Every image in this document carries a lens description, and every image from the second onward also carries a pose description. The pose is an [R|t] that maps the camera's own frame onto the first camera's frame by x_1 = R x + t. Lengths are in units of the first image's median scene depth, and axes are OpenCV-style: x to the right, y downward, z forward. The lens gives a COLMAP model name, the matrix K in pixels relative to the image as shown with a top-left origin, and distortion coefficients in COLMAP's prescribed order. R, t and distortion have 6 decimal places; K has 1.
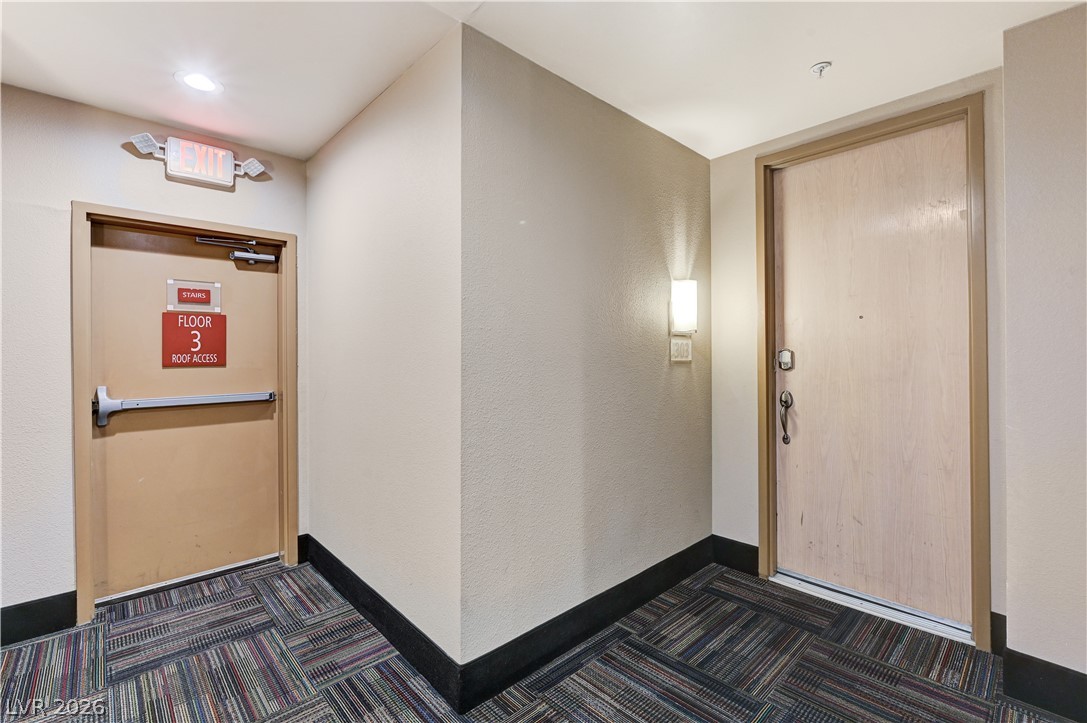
lens RADIAL K [[480.8, 0, 542.2], [0, 480.8, 345.4], [0, 0, 1]] dist [-0.002331, -0.000247]
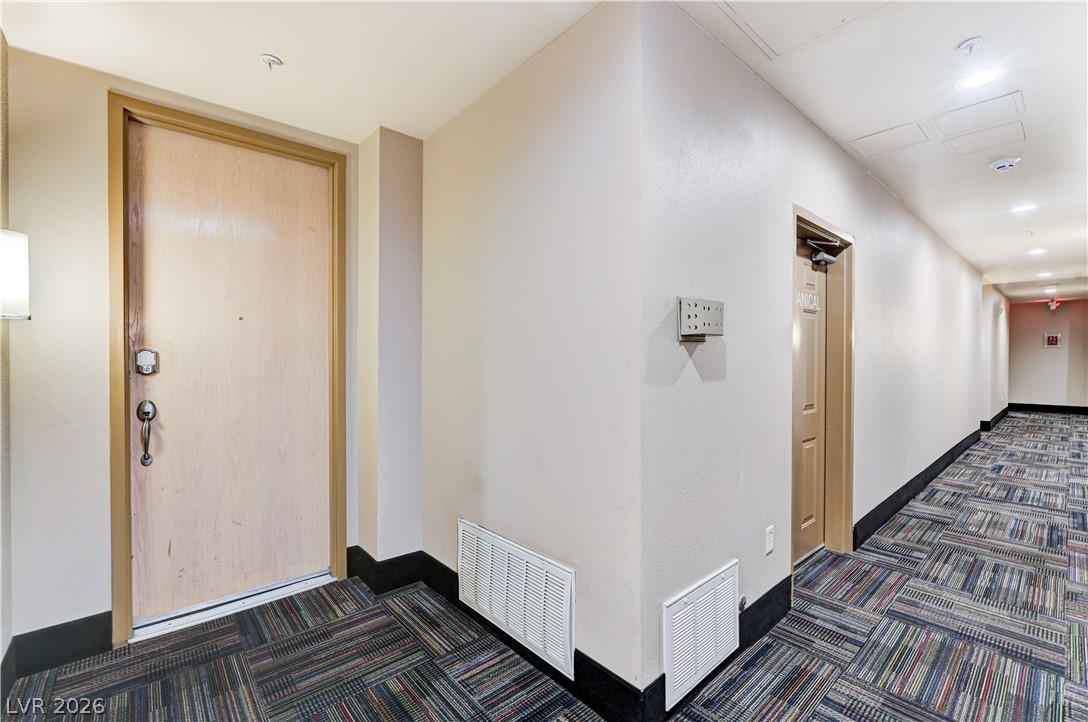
lens RADIAL K [[471.1, 0, 552.4], [0, 471.1, 357.4], [0, 0, 1]] dist [-0.001096, -0.000155]
pose [[0.028158, -0.000402, 0.999603, -0.328652], [-0.020012, 0.999799, 0.000965, 0.008824], [-0.999403, -0.020031, 0.028144, 0.358508]]
